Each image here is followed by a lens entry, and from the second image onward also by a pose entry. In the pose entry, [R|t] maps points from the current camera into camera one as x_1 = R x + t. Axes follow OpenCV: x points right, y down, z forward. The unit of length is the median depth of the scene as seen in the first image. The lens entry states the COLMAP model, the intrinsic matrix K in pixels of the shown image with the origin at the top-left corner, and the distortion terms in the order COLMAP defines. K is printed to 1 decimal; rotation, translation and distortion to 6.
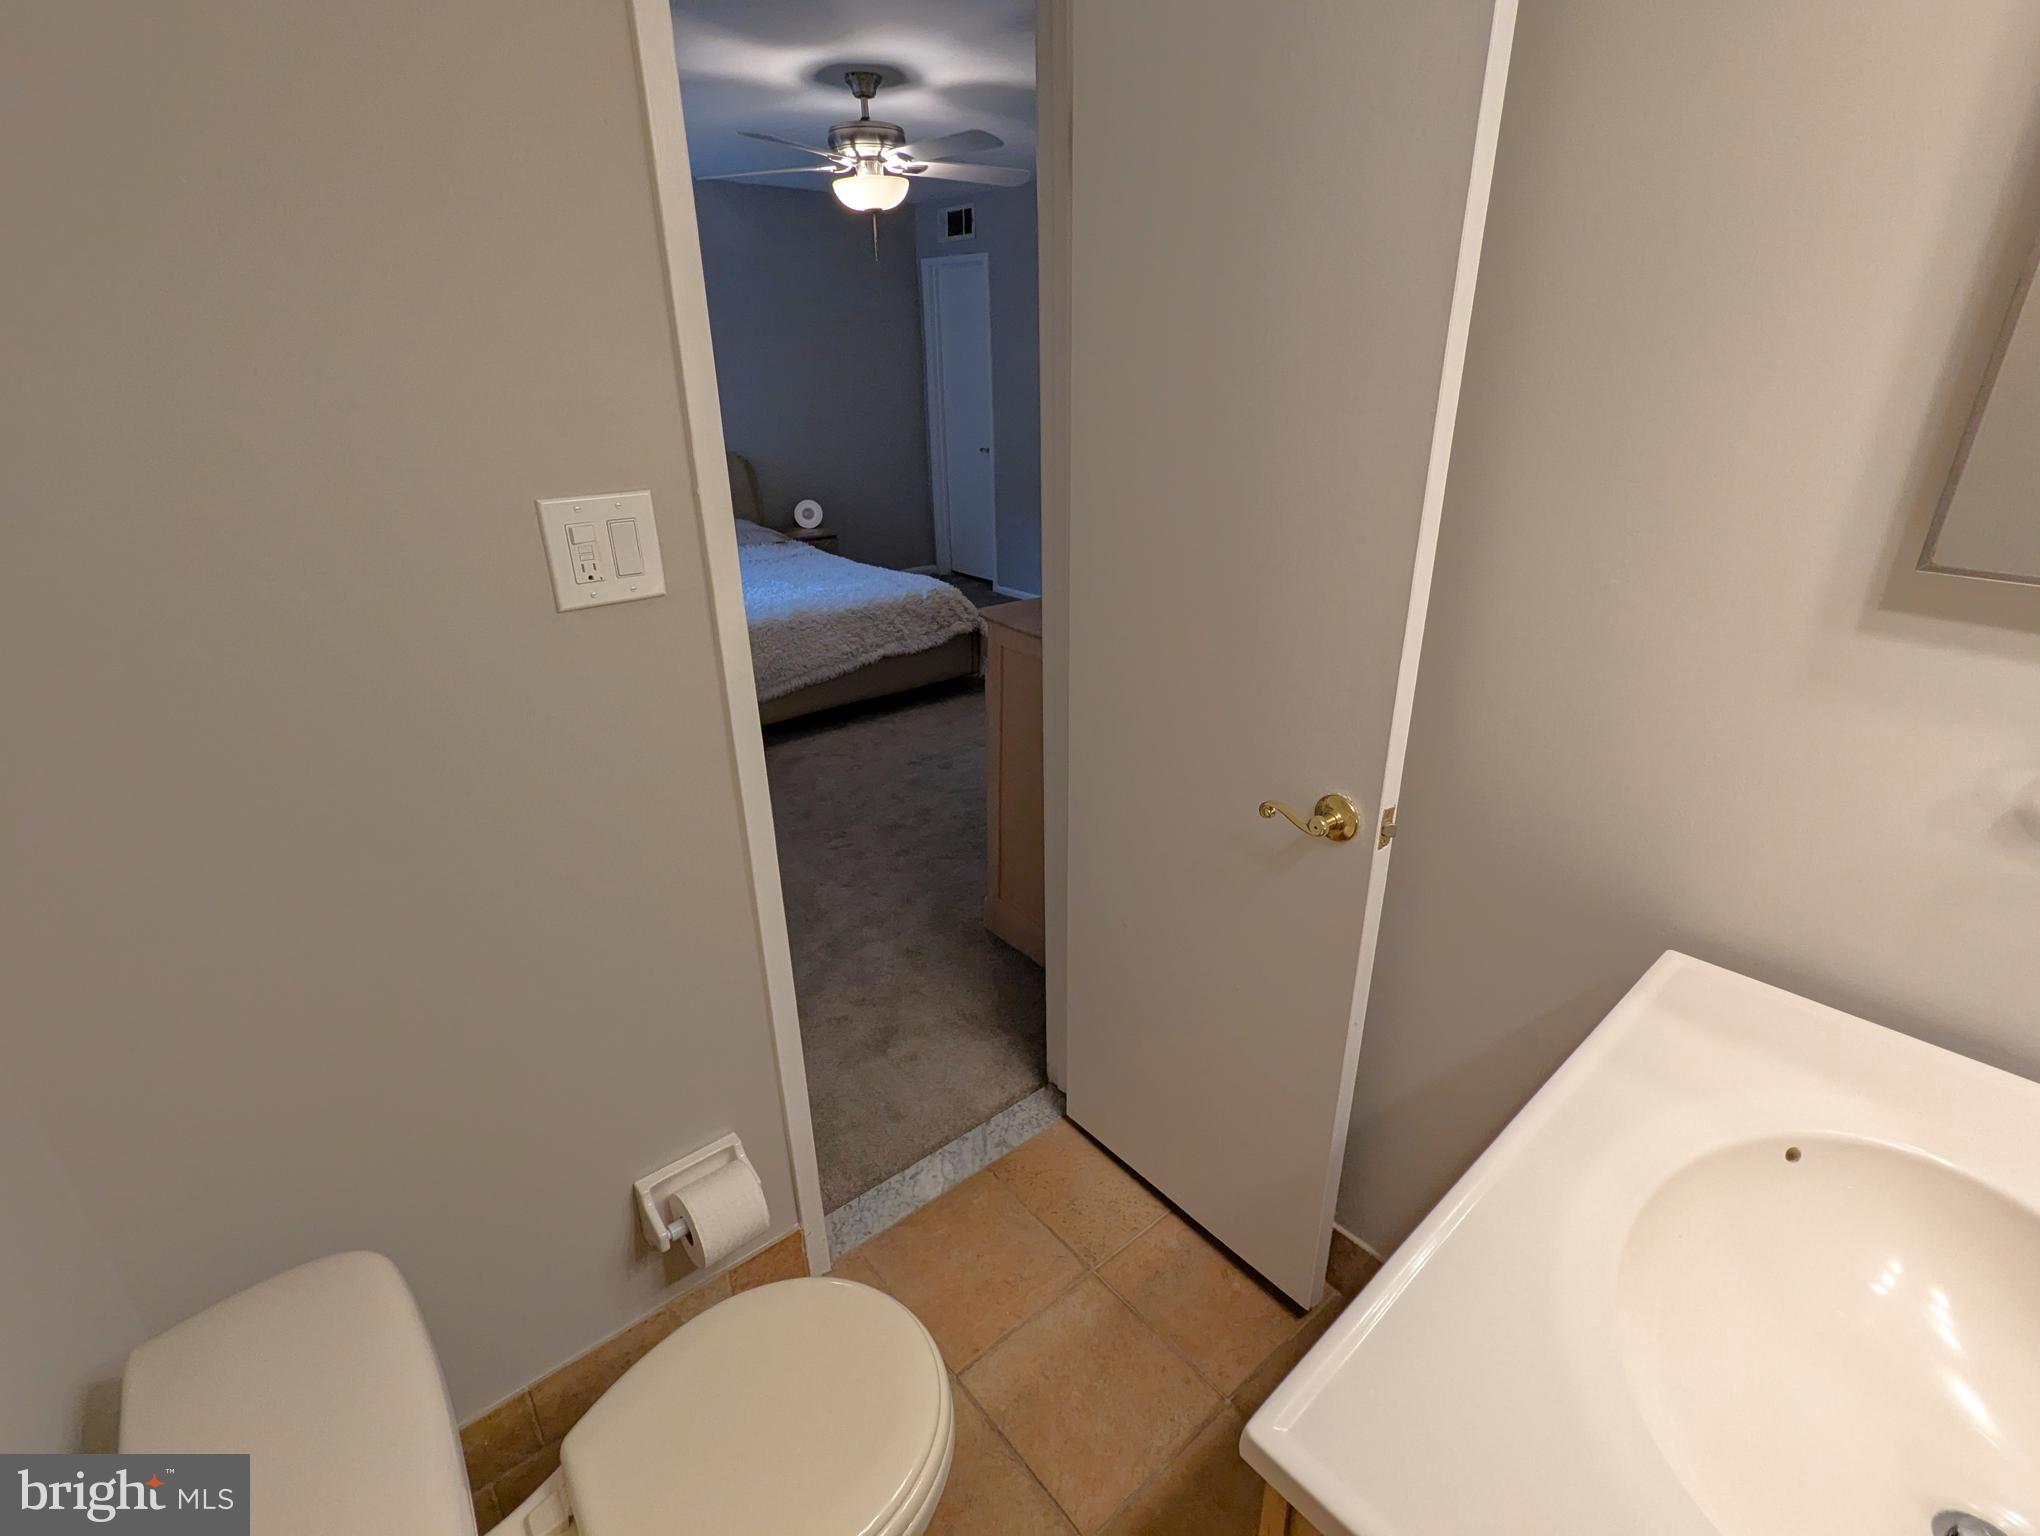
lens RADIAL K [[970.8, 0, 1019.2], [0, 970.8, 767.8], [0, 0, 1]] dist [-0.002145, 0.002336]
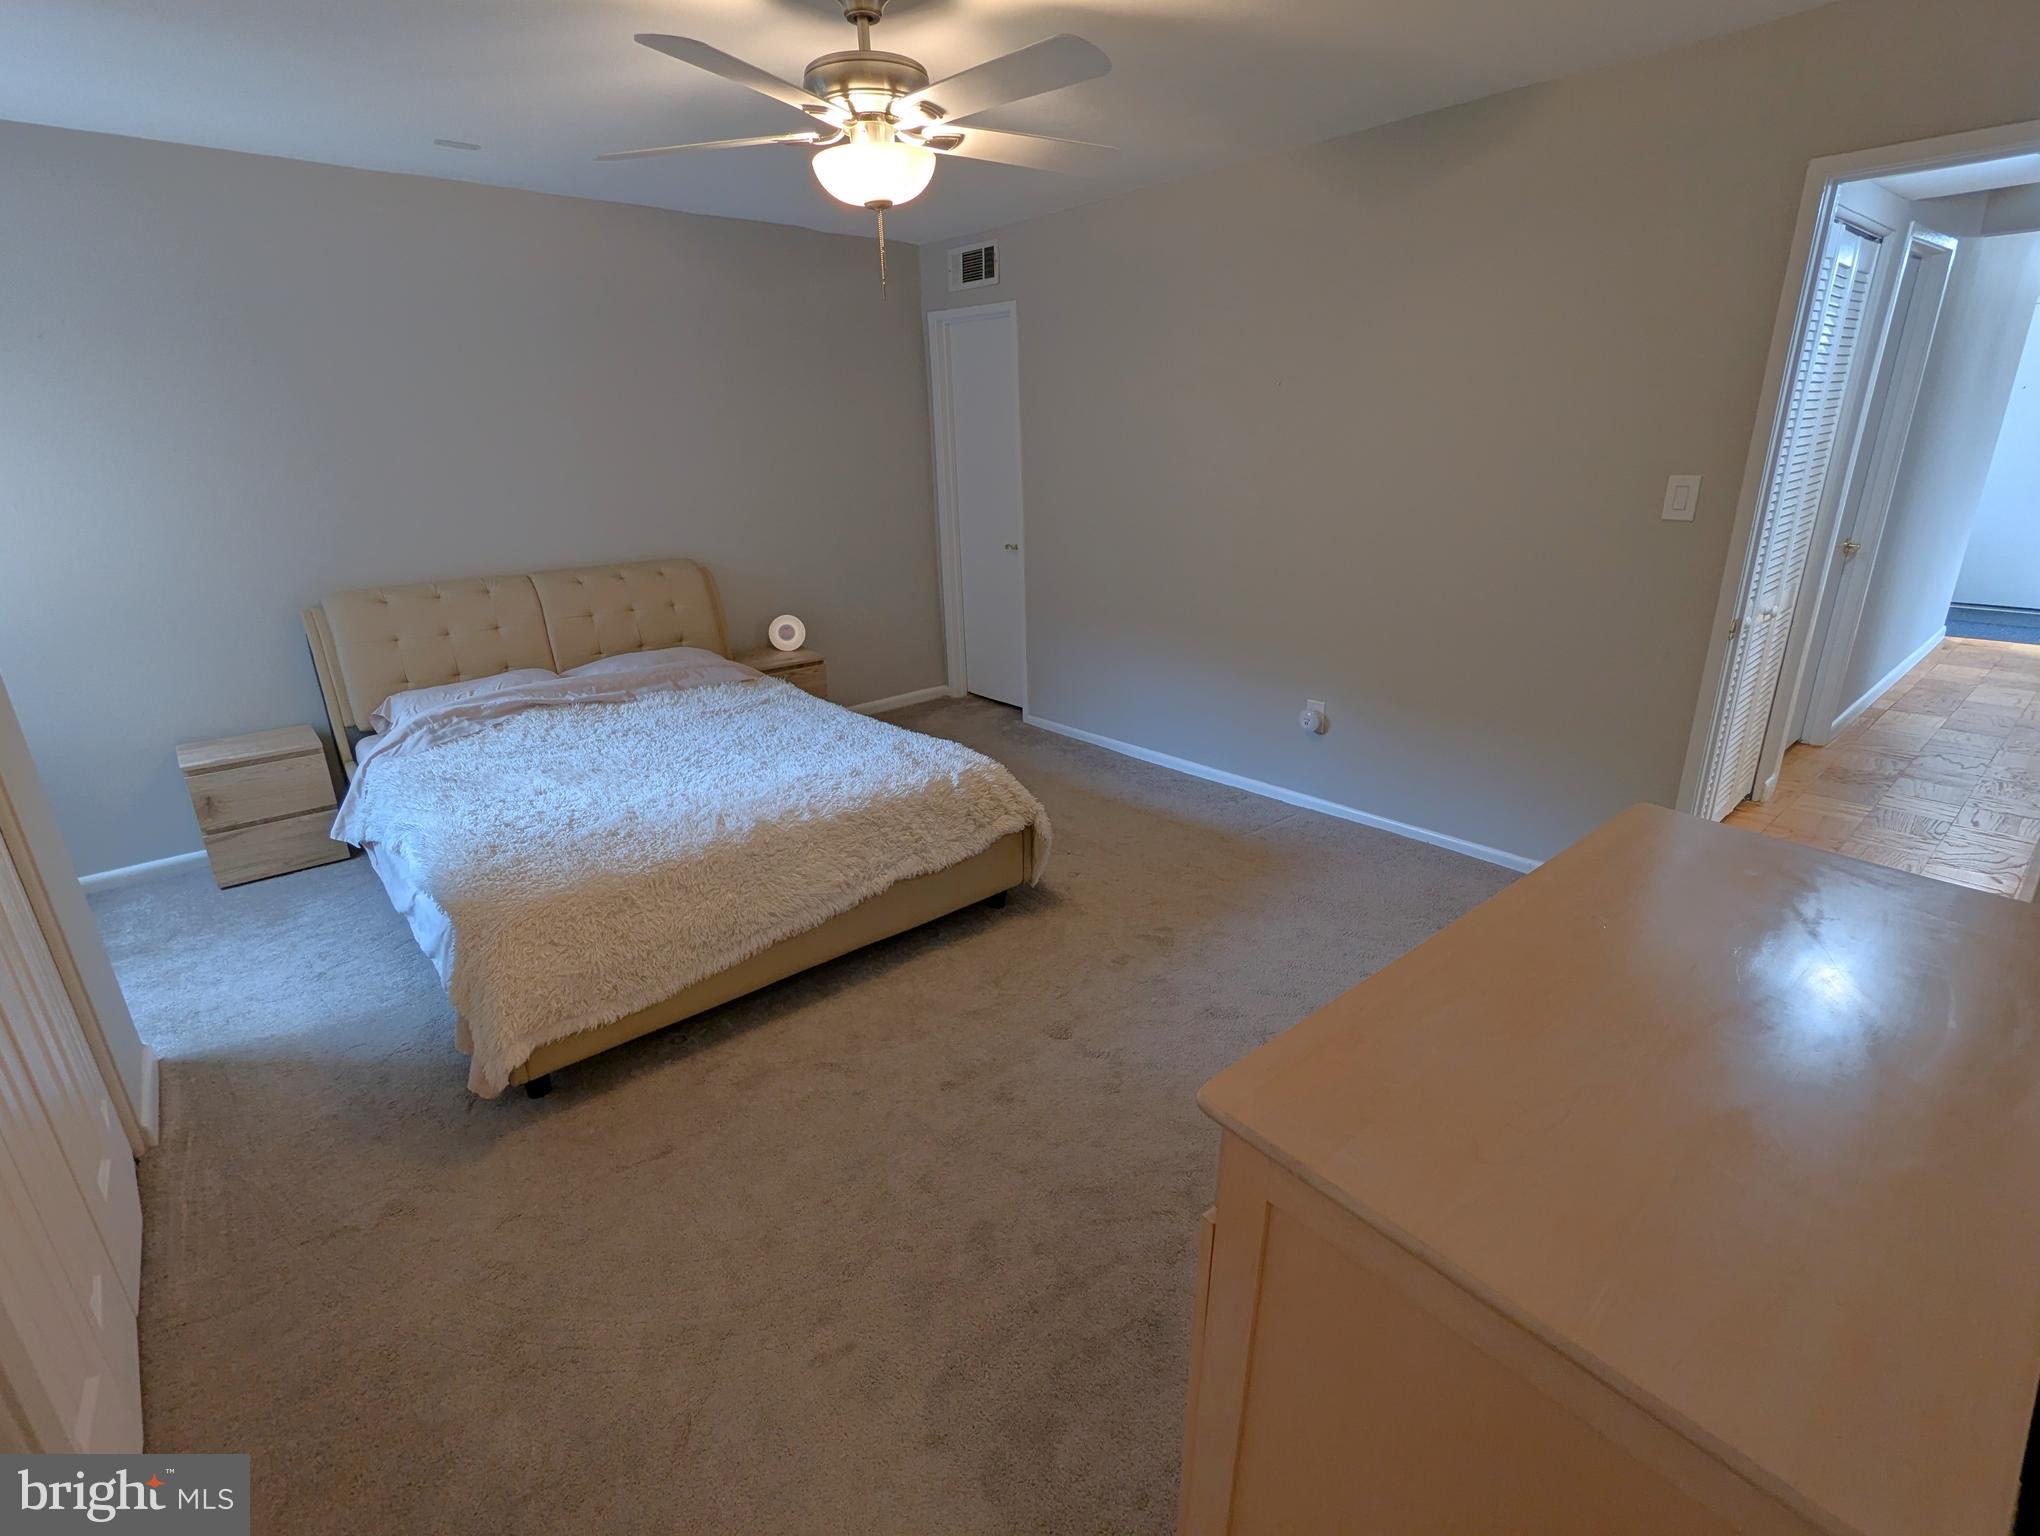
lens RADIAL K [[969.3, 0, 1018.3], [0, 969.3, 770.9], [0, 0, 1]] dist [0.001513, -0.001055]
pose [[0.999789, -0.017888, 0.010085, -0.060526], [0.018480, 0.997899, -0.062101, -0.143105], [-0.008953, 0.062275, 0.998019, 0.333015]]
